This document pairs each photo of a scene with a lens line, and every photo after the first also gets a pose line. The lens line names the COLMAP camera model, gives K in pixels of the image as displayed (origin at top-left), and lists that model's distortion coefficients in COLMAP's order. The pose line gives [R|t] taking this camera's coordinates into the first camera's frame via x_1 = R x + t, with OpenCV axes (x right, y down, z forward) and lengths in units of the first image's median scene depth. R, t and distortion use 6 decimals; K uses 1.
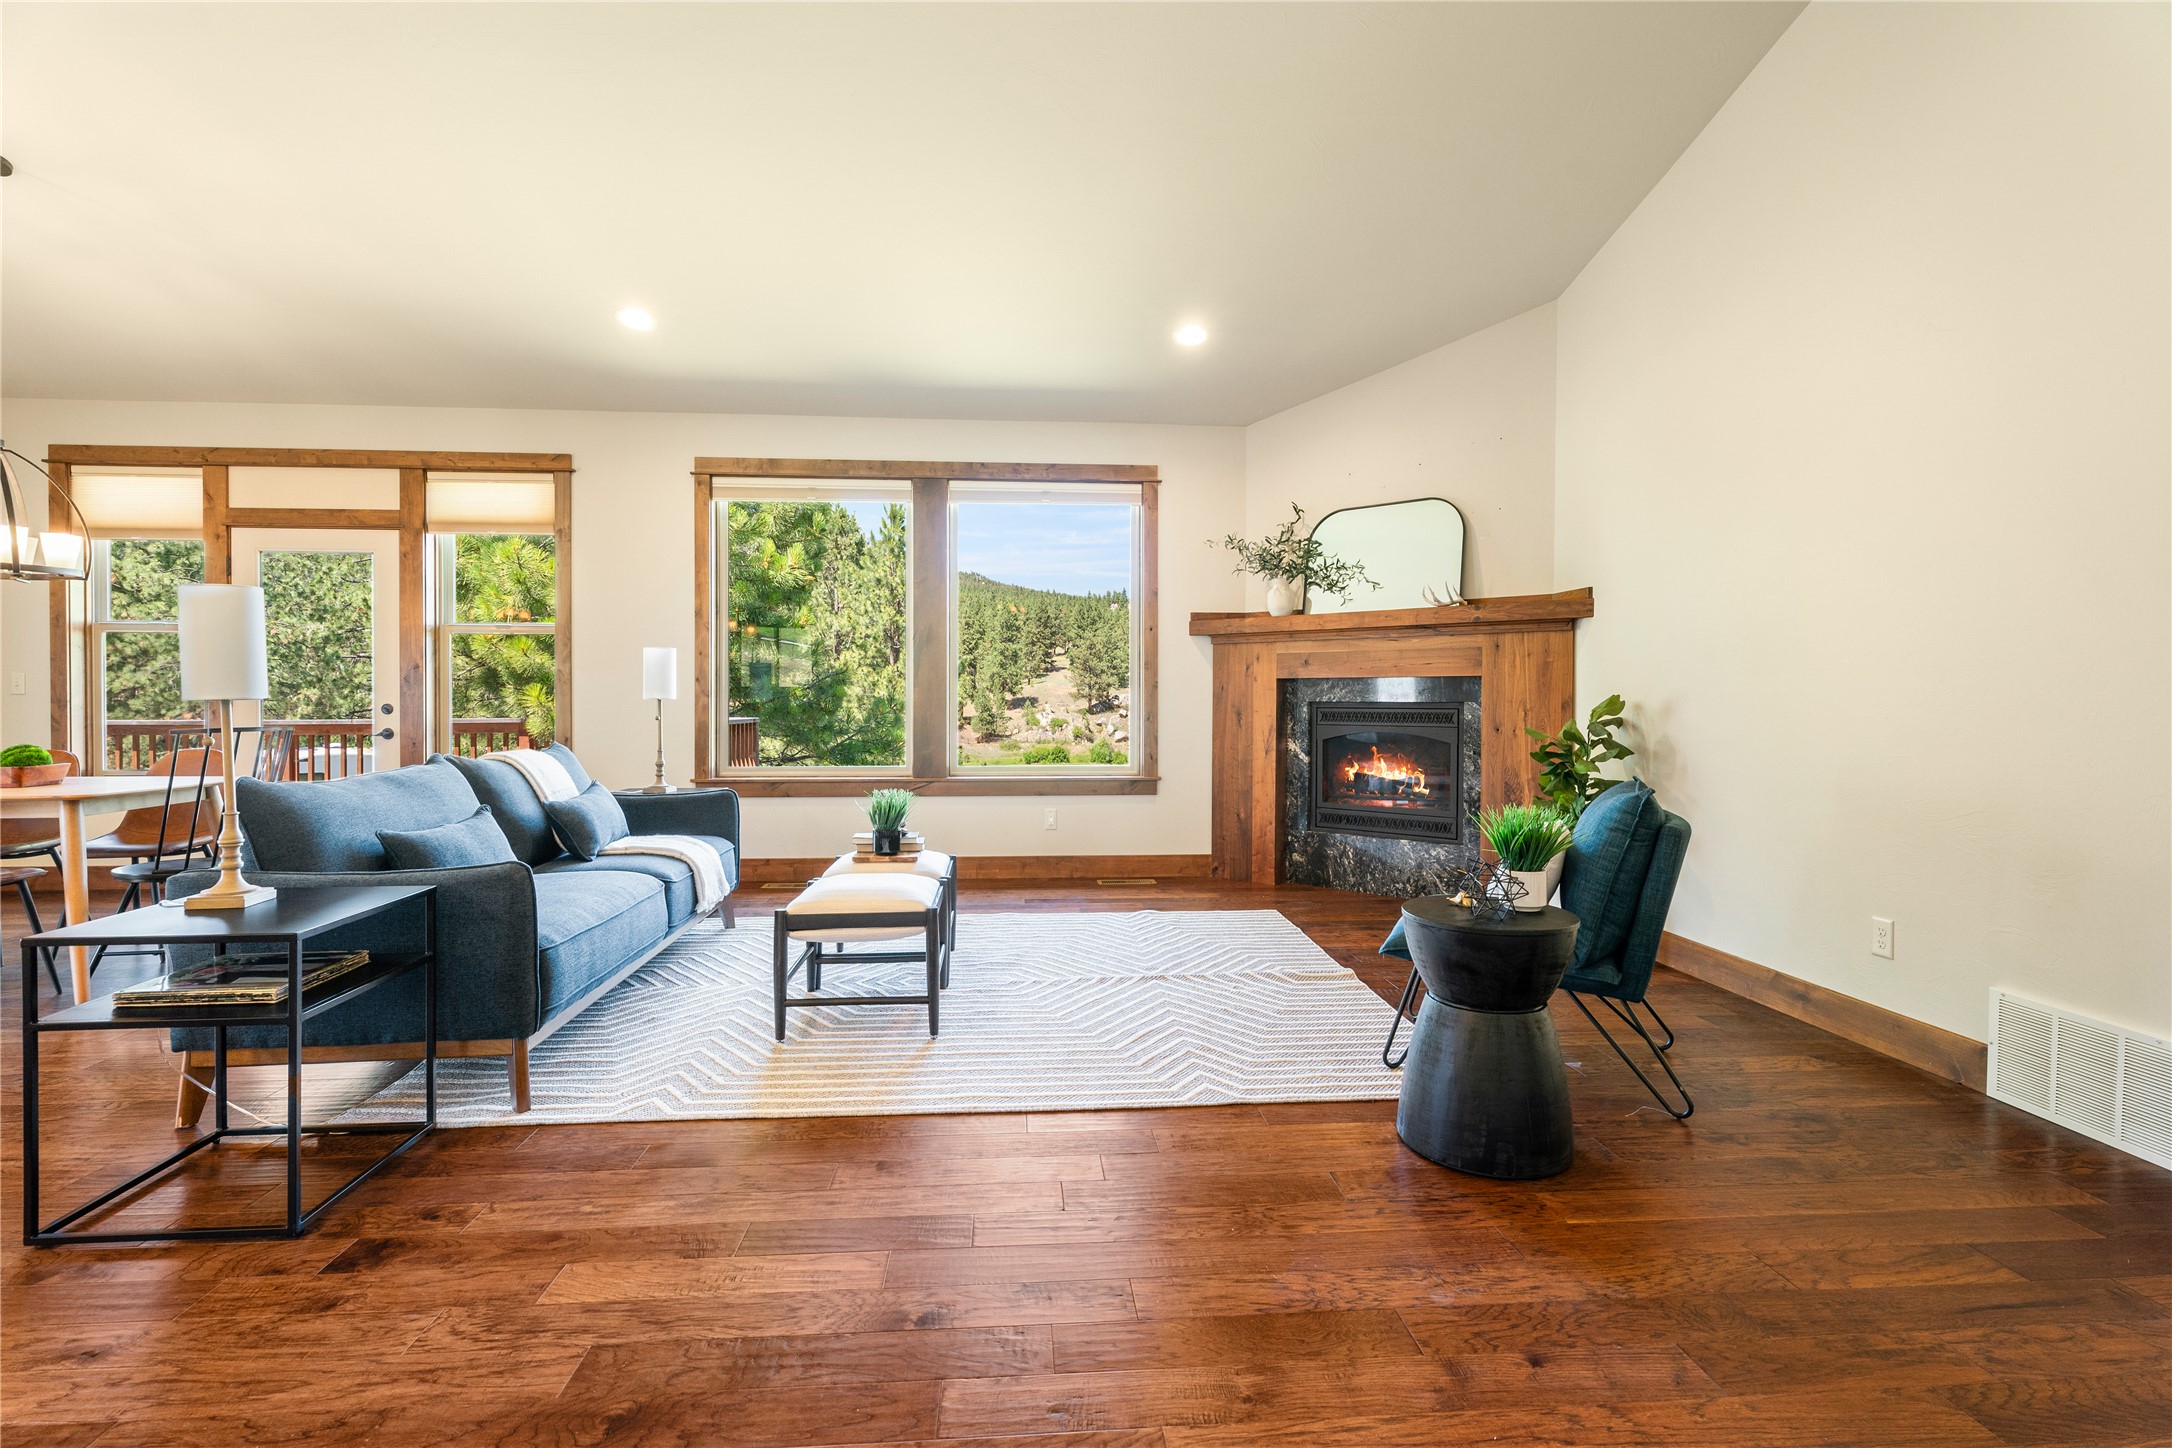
lens RADIAL K [[971.5, 0, 1074.2], [0, 971.5, 718.9], [0, 0, 1]] dist [0.002496, 0.000854]
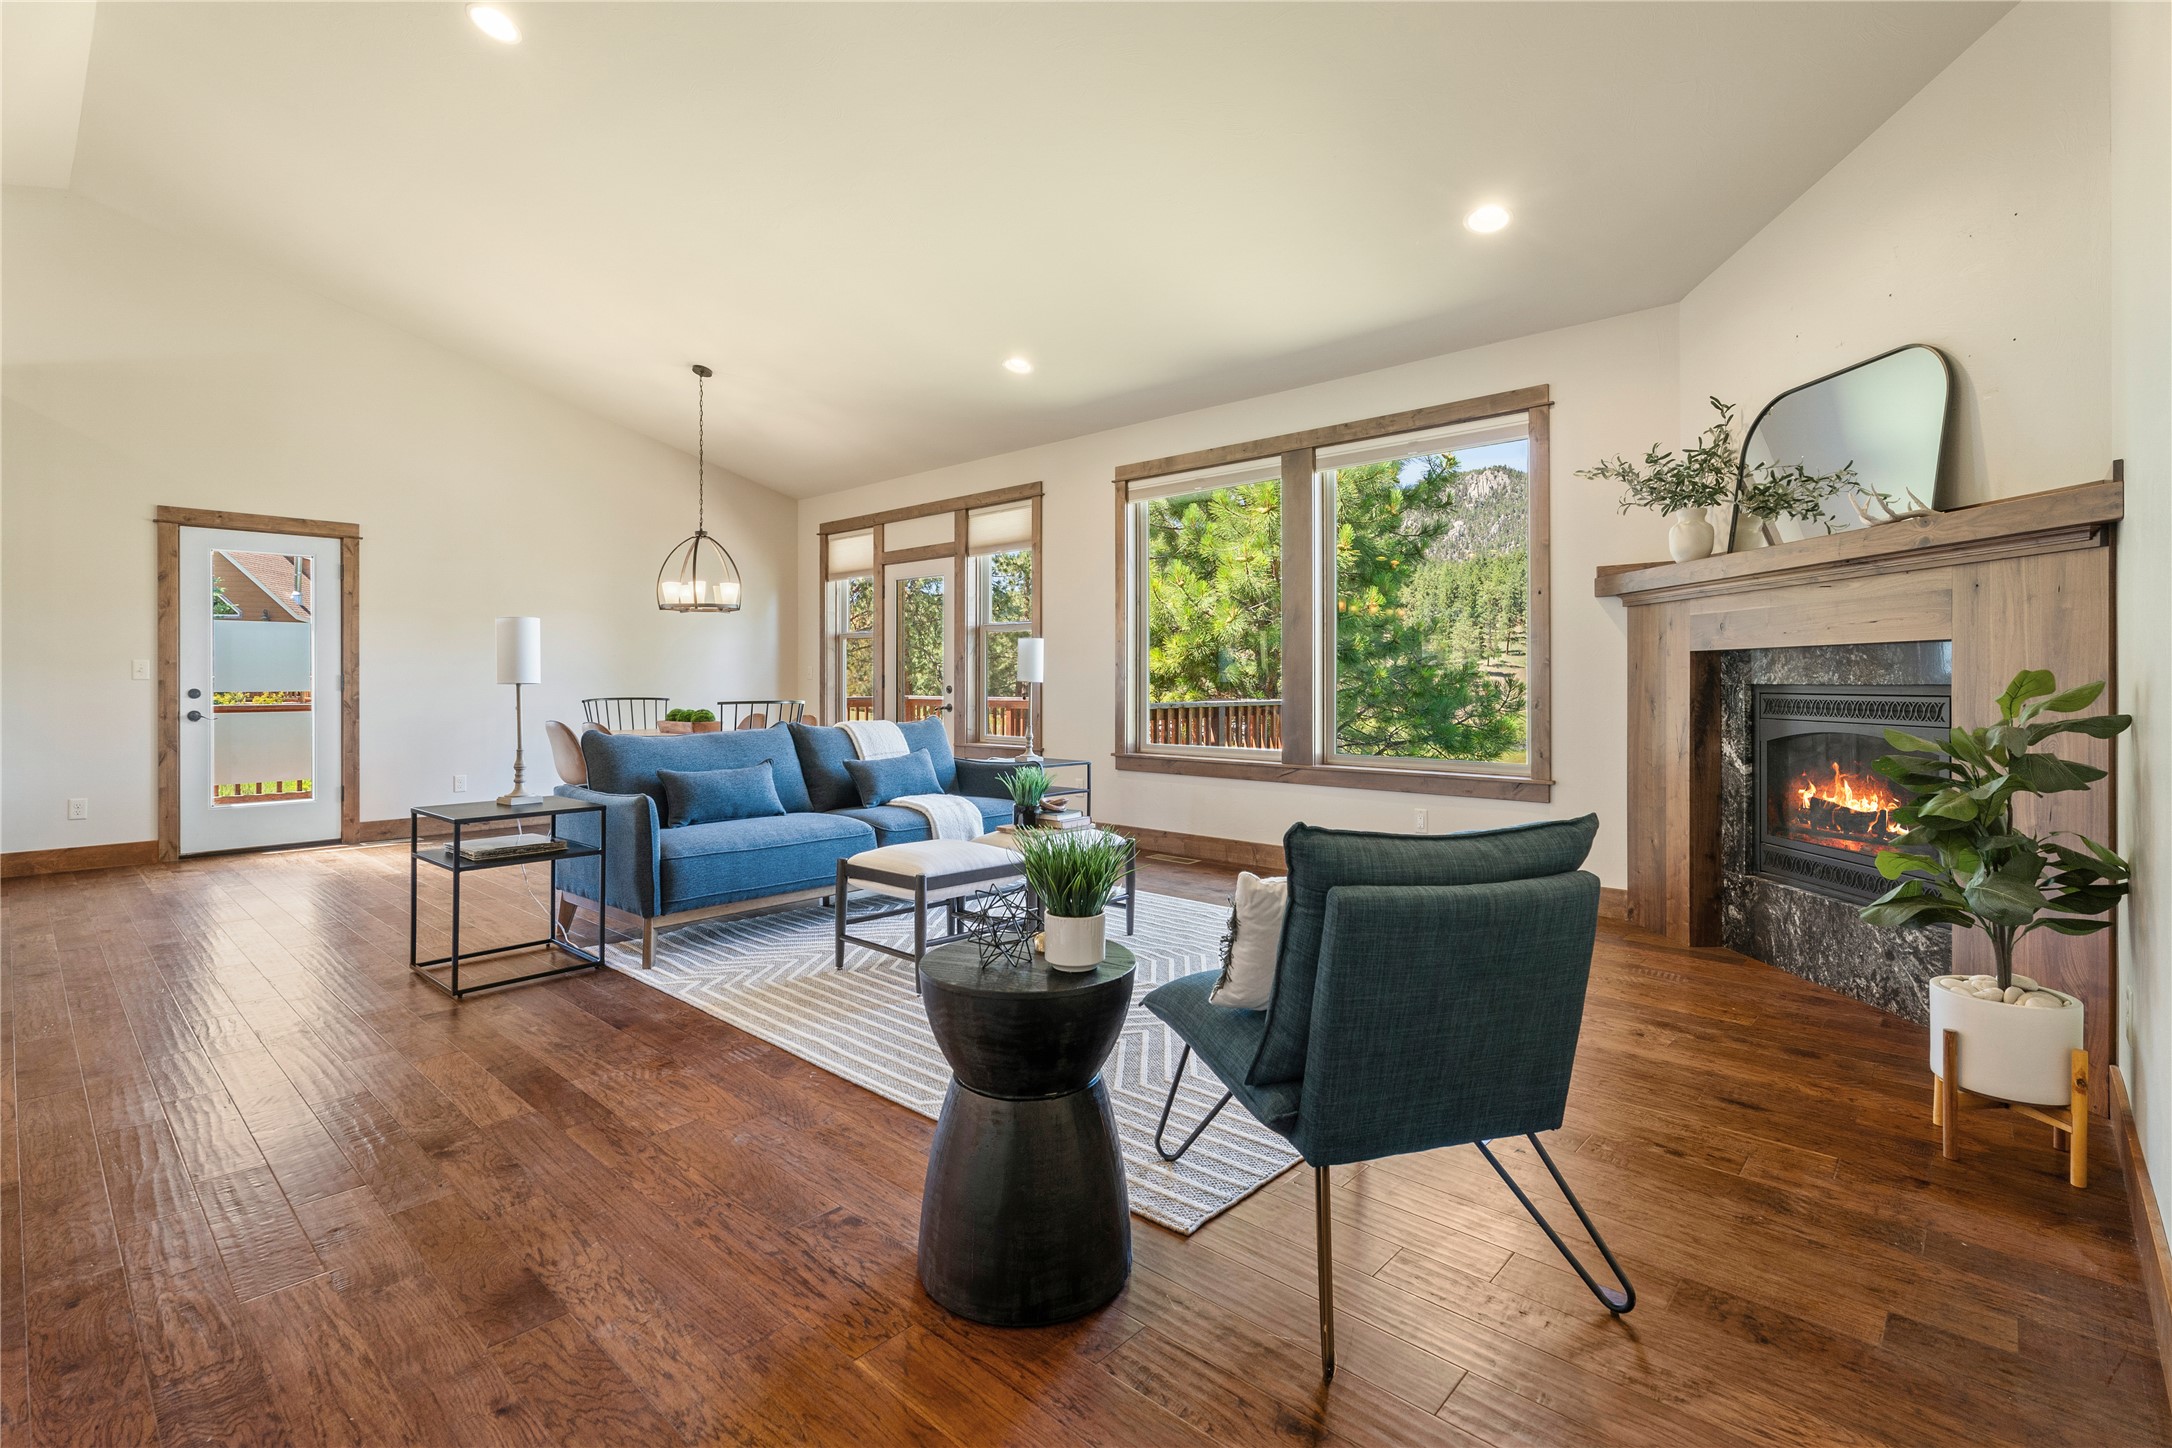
lens RADIAL K [[971.5, 0, 1086.1], [0, 971.5, 680.6], [0, 0, 1]] dist [0.002496, 0.000854]
pose [[0.702776, -0.002144, -0.711408, 0.395904], [-0.012629, 0.999800, -0.015489, -0.003912], [0.711300, 0.019869, 0.702608, 0.193142]]
